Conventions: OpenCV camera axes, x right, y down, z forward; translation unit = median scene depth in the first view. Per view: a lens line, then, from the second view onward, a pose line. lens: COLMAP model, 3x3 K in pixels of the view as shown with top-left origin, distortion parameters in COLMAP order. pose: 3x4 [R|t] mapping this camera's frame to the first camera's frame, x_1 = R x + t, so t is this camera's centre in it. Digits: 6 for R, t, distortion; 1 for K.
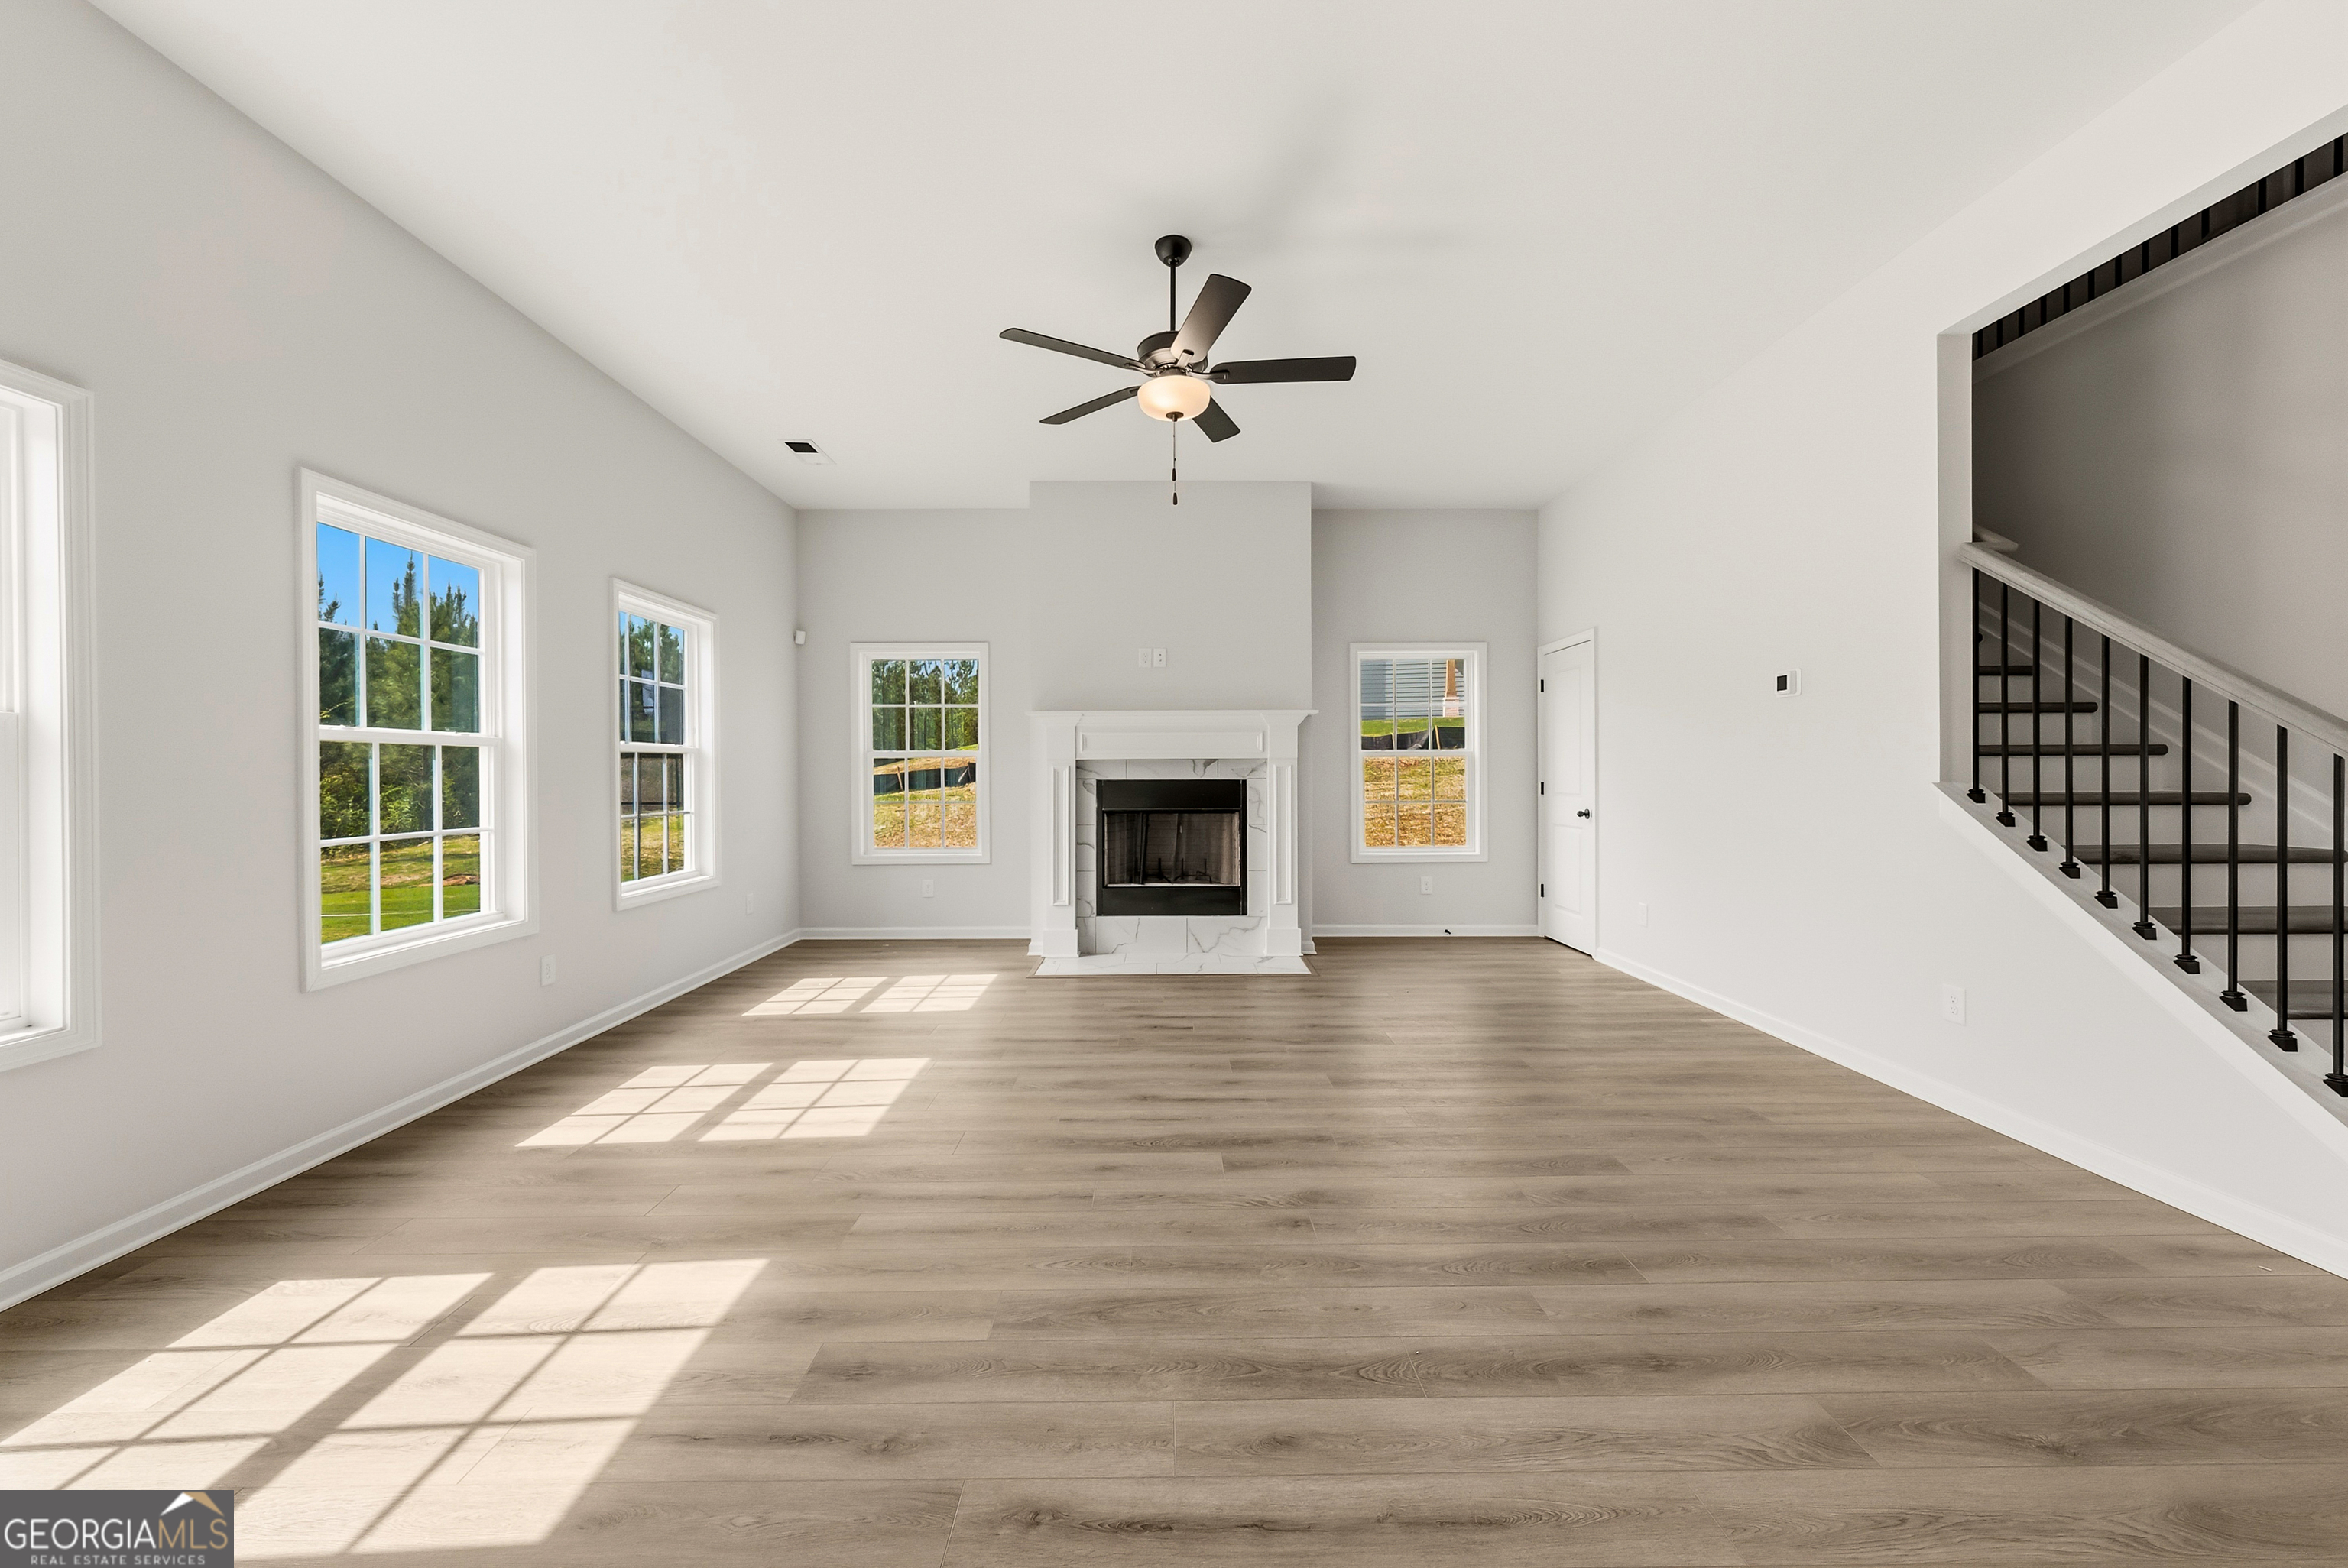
lens RADIAL K [[894.8, 0, 1164.6], [0, 894.8, 769.5], [0, 0, 1]] dist [-0.001357, -0.000007]
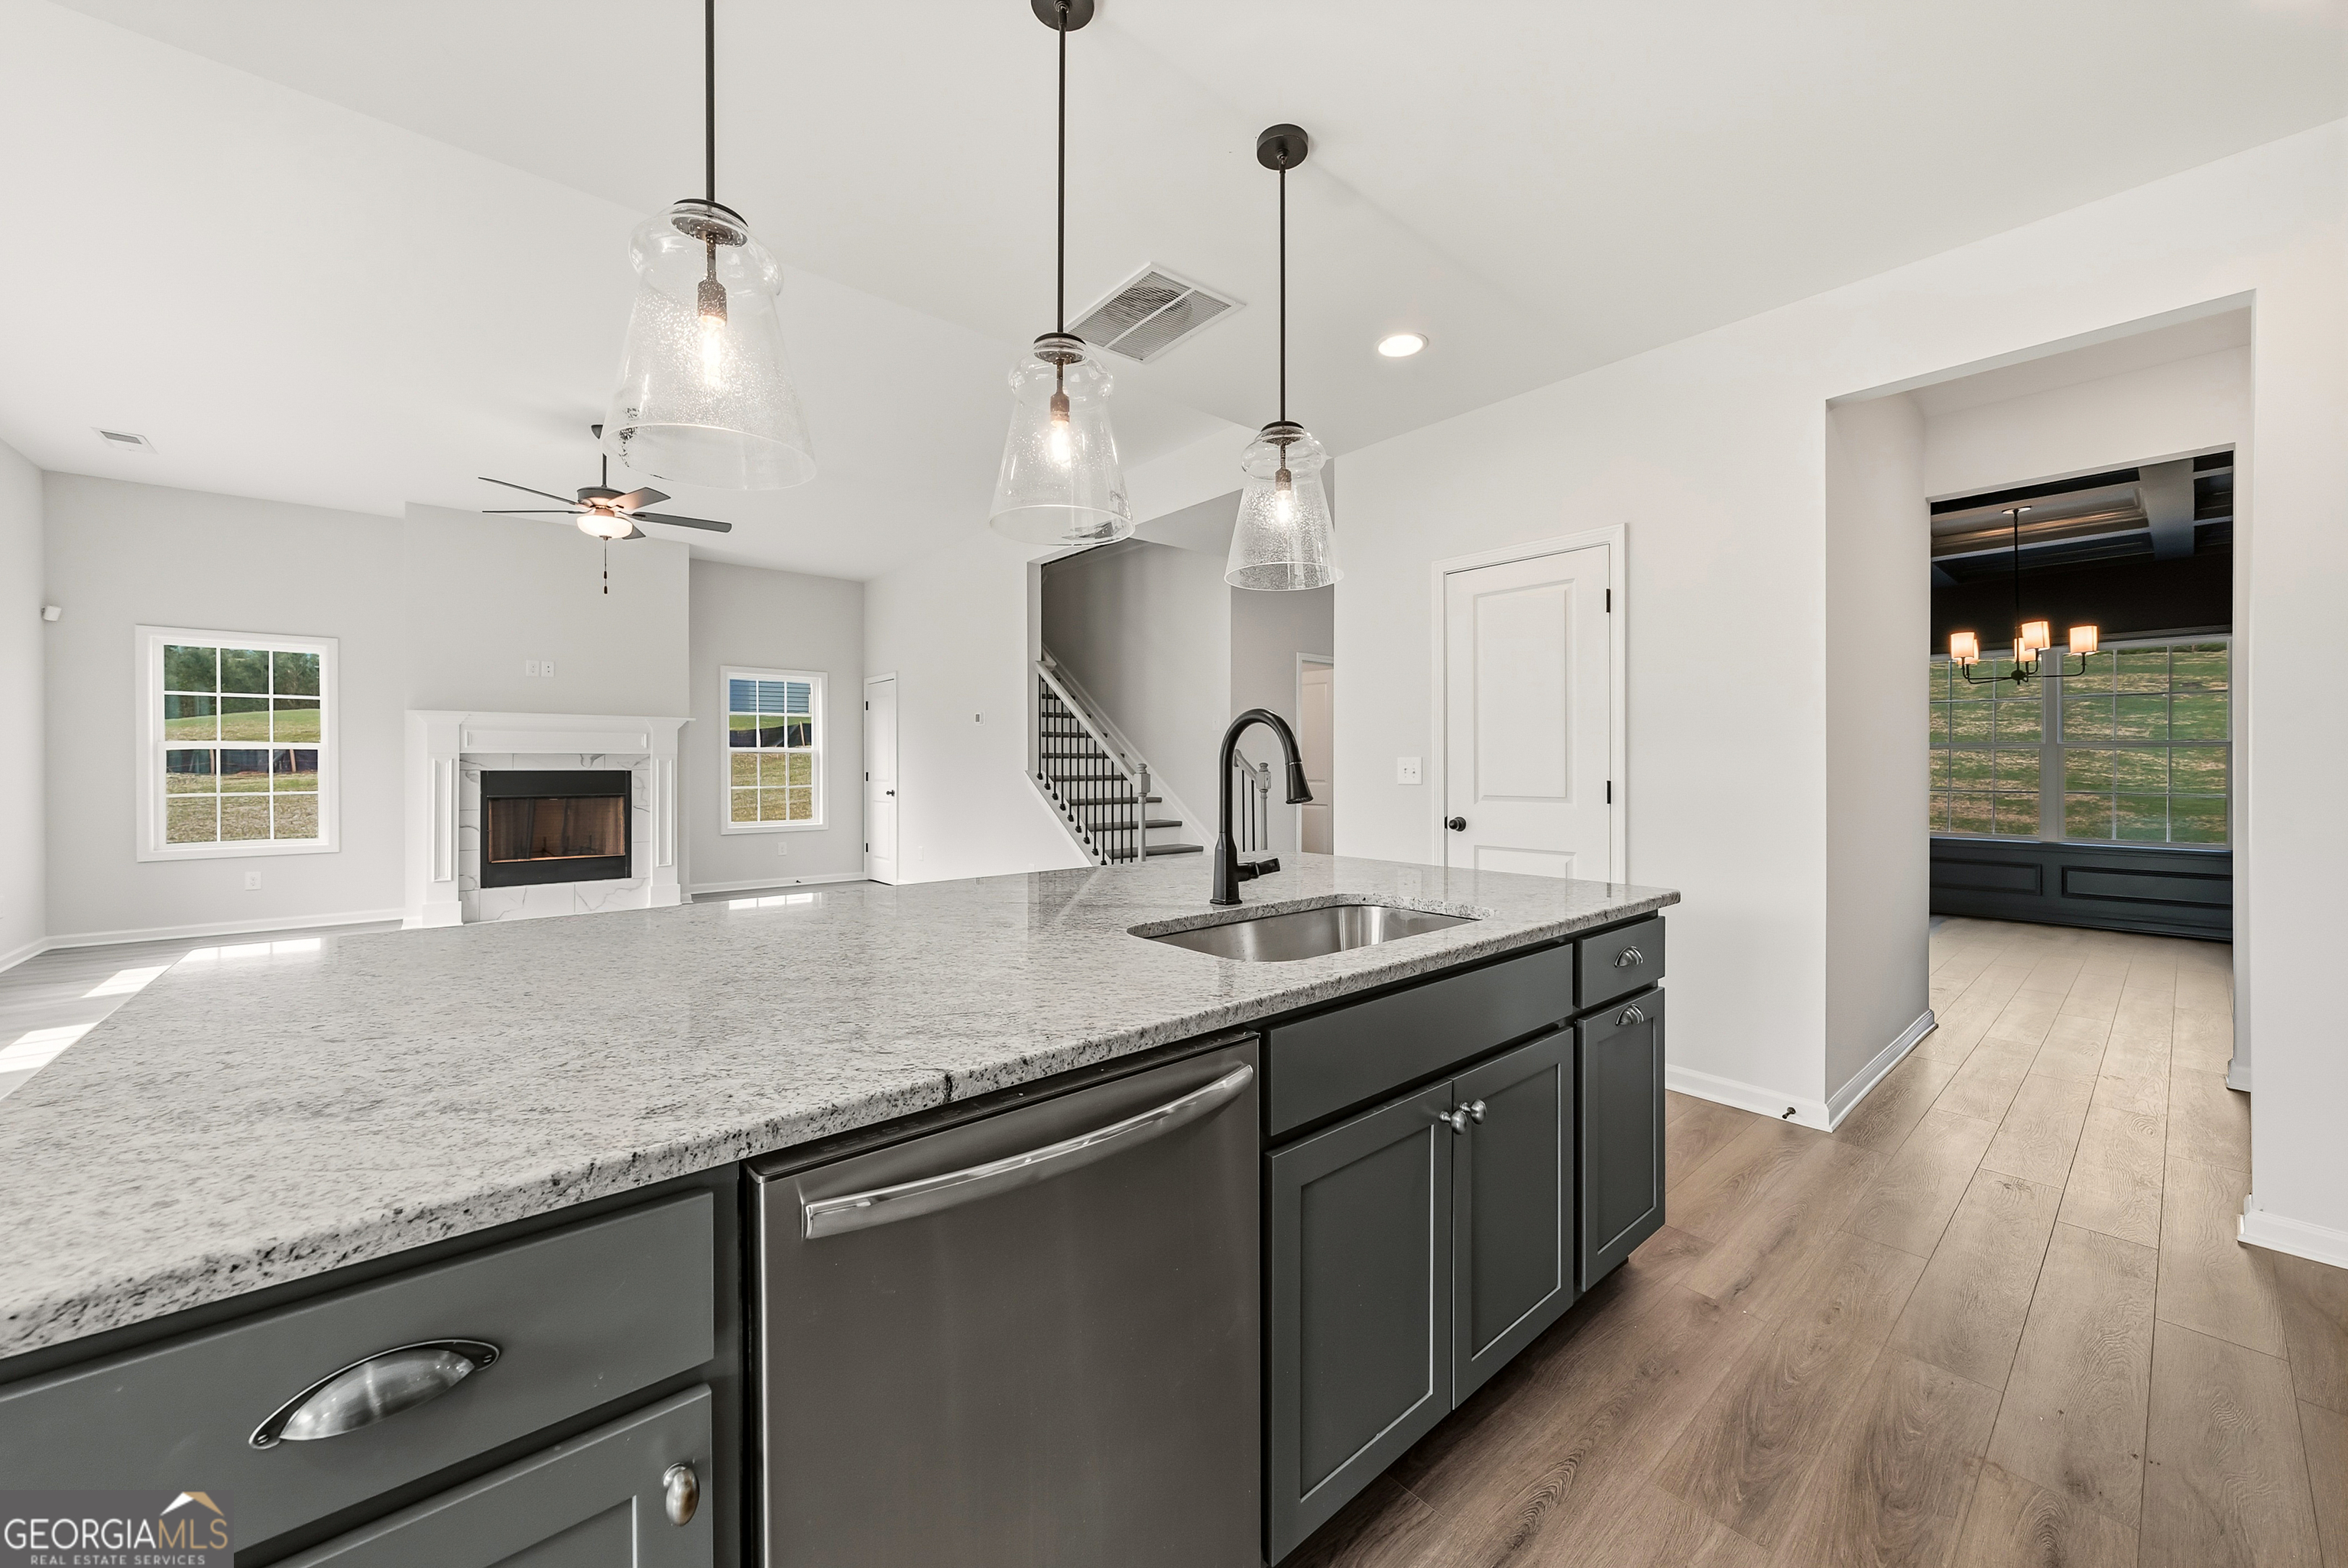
lens RADIAL K [[868.9, 0, 1178.7], [0, 868.9, 770.7], [0, 0, 1]] dist [-0.014130, -0.000035]
pose [[0.765883, -0.001025, 0.642979, -0.099953], [-0.004993, 0.999959, 0.007541, -0.001553], [-0.642960, -0.008986, 0.765847, -0.429546]]
